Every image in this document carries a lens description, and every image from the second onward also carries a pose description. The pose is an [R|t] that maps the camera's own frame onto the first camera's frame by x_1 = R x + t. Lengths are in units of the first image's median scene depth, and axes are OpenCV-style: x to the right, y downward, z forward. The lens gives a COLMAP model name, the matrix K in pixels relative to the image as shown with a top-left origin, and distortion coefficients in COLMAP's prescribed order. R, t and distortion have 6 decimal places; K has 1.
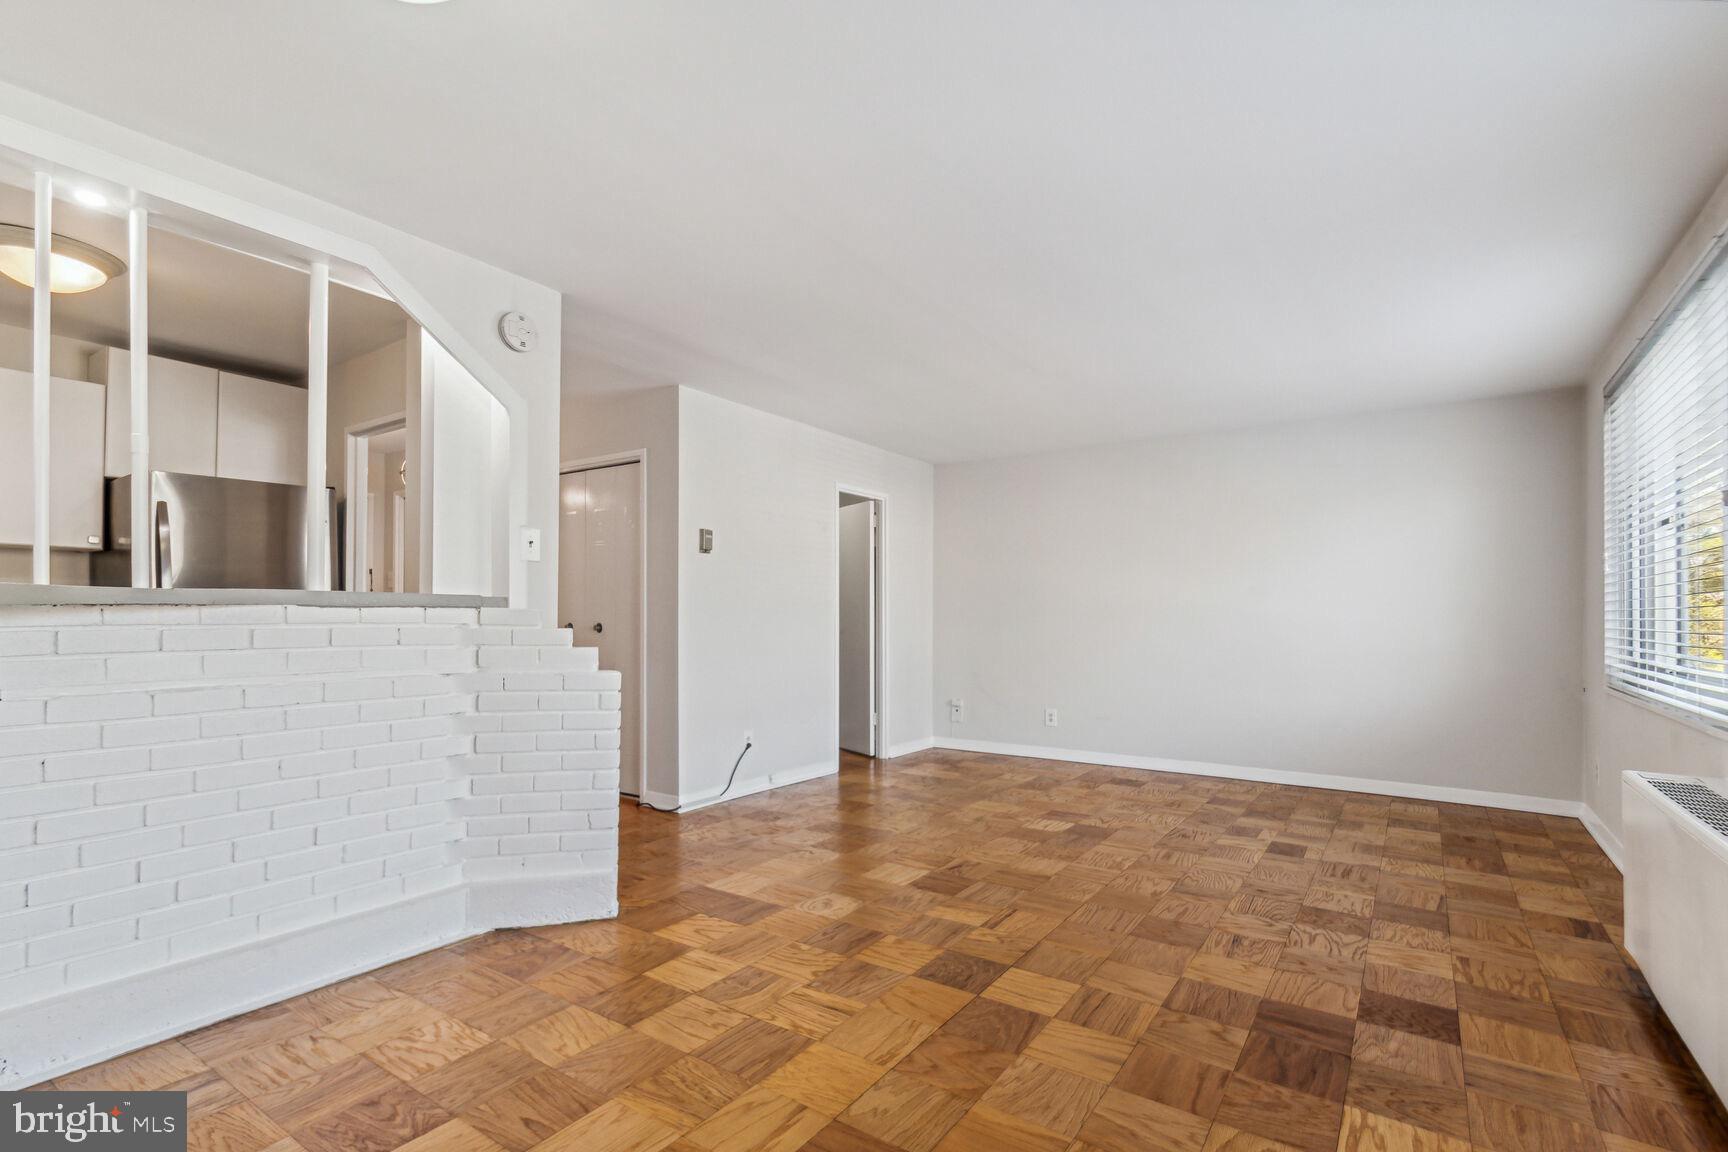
lens RADIAL K [[795.9, 0, 876.6], [0, 795.9, 624.5], [0, 0, 1]] dist [-0.000901, -0.000413]
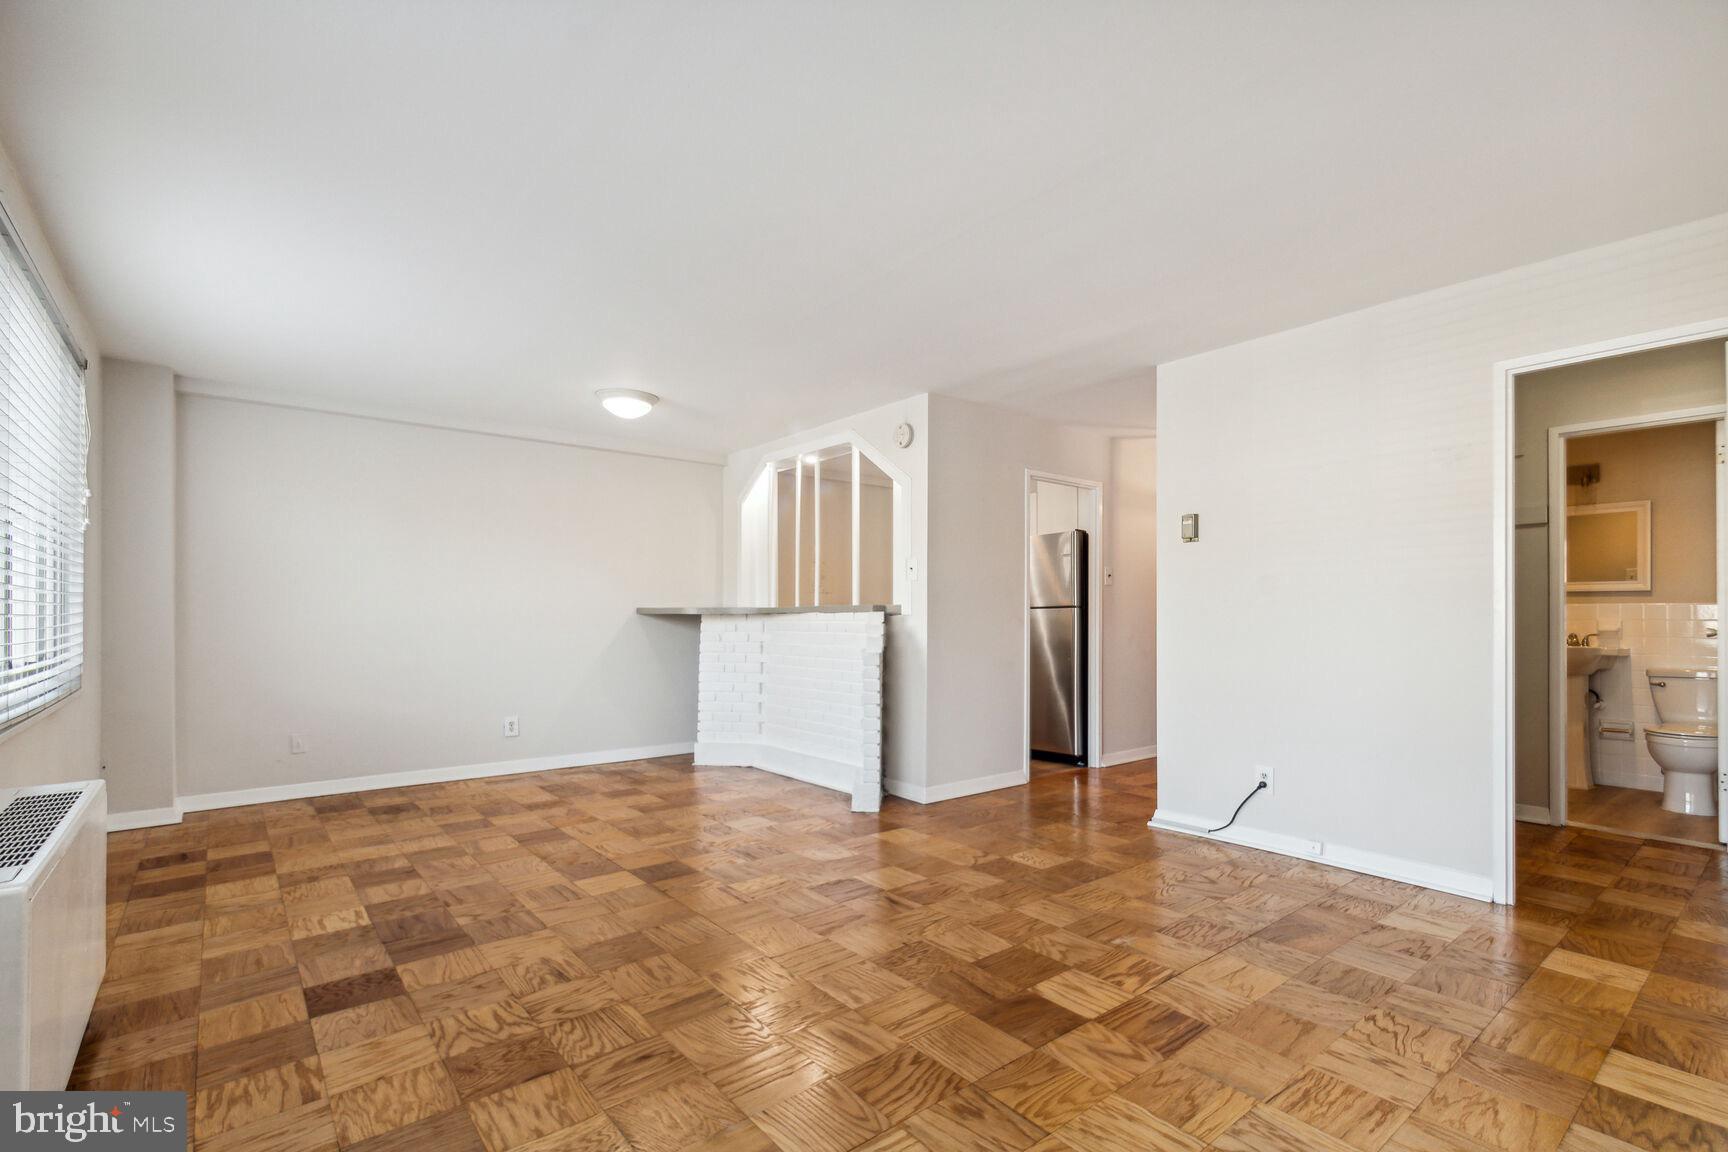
lens RADIAL K [[795.9, 0, 911.7], [0, 795.9, 620.4], [0, 0, 1]] dist [-0.000901, -0.000413]
pose [[-0.251799, 0.003125, -0.967775, 1.288534], [-0.005840, 0.999972, 0.004748, -0.012312], [0.967762, 0.006847, -0.251773, 1.695386]]
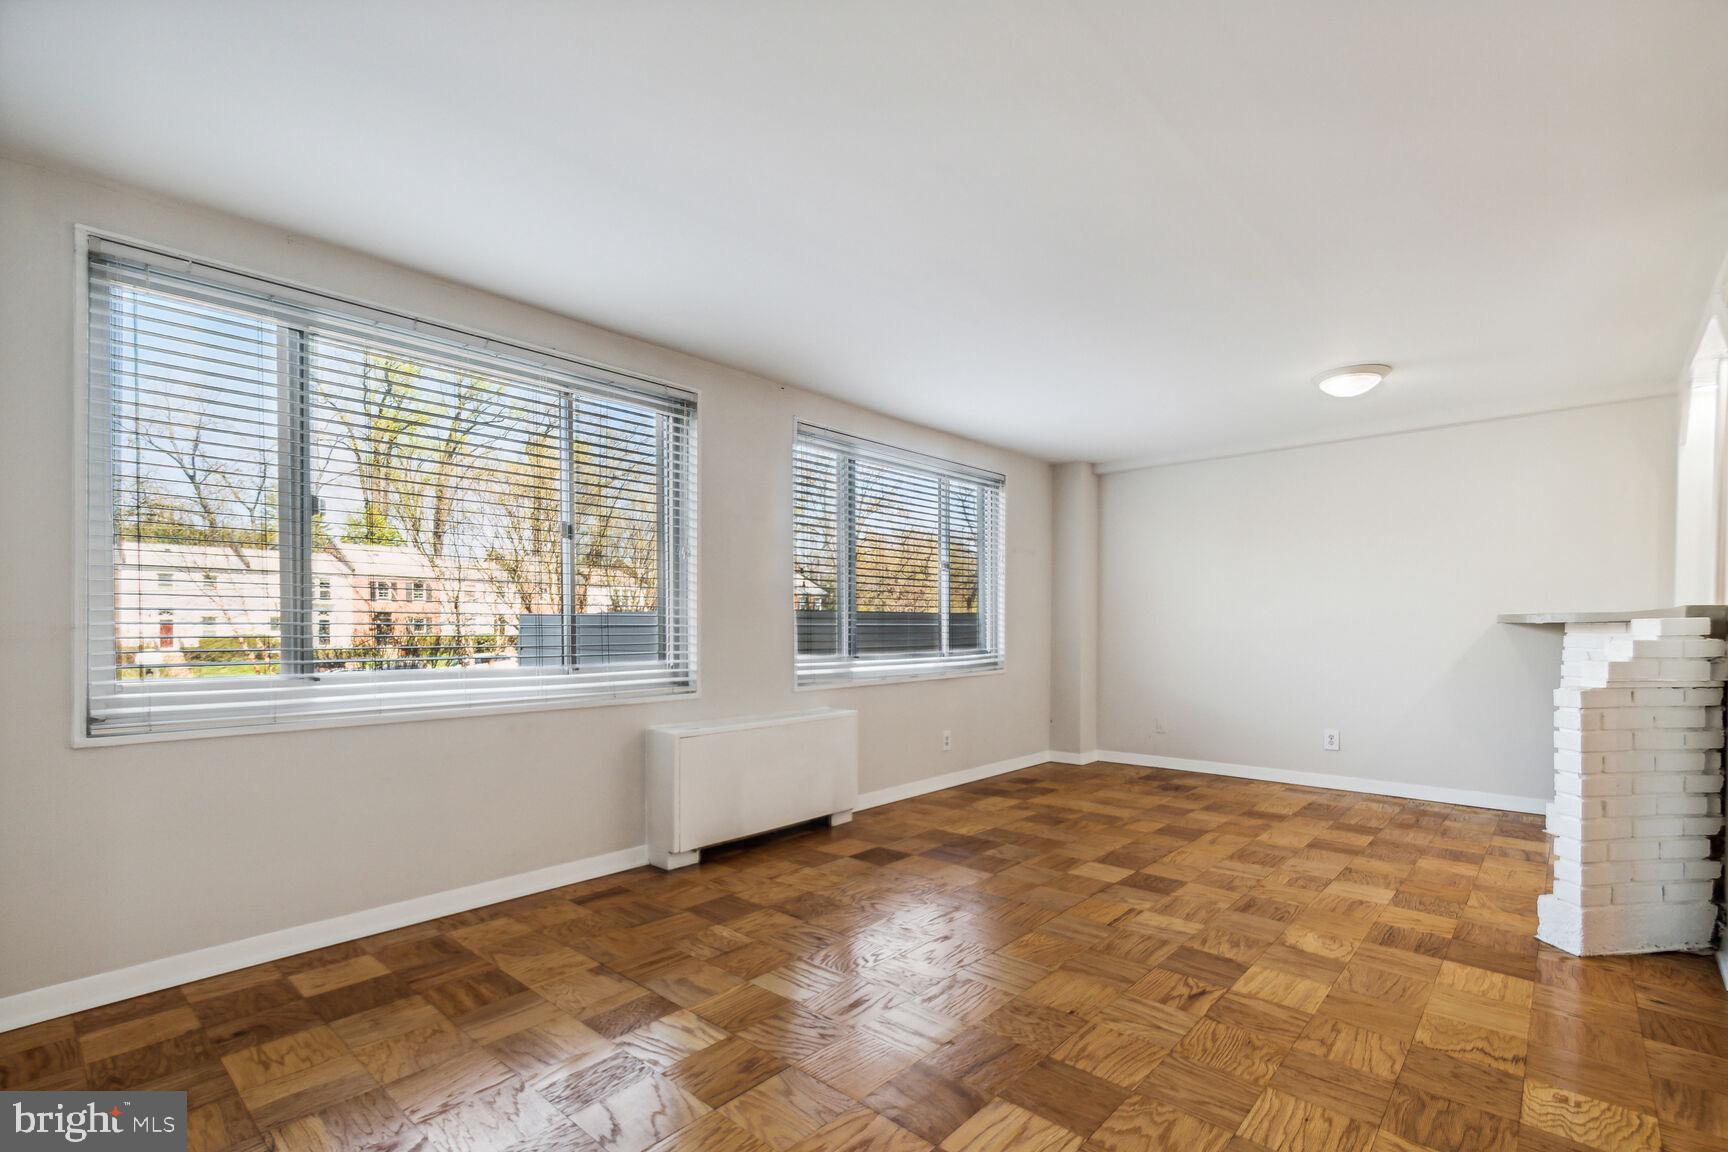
lens RADIAL K [[795.9, 0, 885.9], [0, 795.9, 623.5], [0, 0, 1]] dist [-0.000901, -0.000413]
pose [[-0.992552, 0.000179, 0.121821, 0.380284], [0.000171, 1.000000, -0.000076, -0.013666], [-0.121821, -0.000054, -0.992552, 2.324590]]
